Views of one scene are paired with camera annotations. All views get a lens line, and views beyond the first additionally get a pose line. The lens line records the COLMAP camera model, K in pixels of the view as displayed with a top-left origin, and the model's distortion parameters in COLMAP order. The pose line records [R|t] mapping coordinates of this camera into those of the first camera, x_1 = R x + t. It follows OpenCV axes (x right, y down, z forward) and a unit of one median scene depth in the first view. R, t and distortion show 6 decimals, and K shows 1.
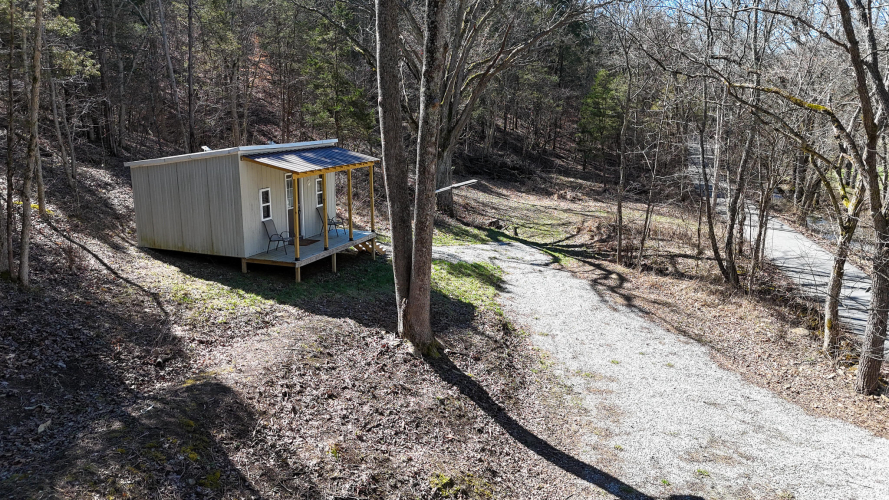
lens RADIAL K [[634.3, 0, 443.3], [0, 634.3, 252.4], [0, 0, 1]] dist [0.039465, -0.020269]
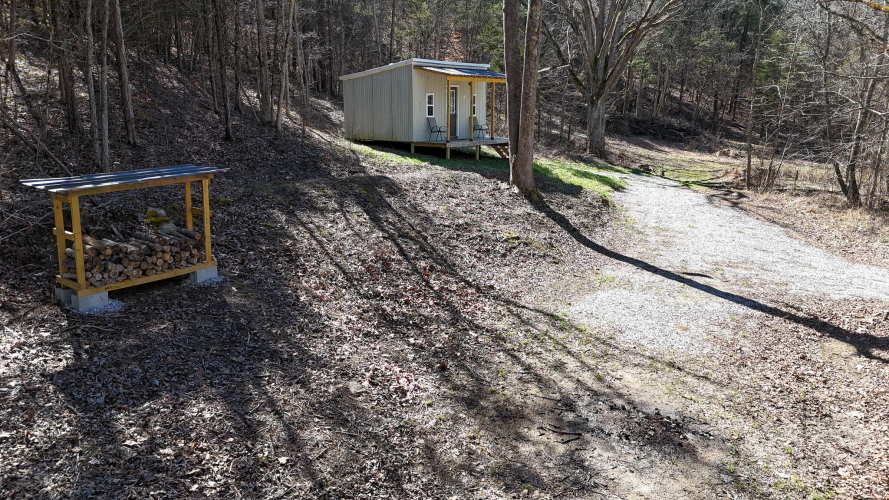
lens RADIAL K [[634.3, 0, 444.6], [0, 634.3, 249.4], [0, 0, 1]] dist [0.039465, -0.020269]
pose [[0.953471, 0.057395, -0.295971, 0.172766], [-0.059927, 0.998203, 0.000519, 0.230492], [0.295469, 0.017242, 0.955197, -0.291028]]
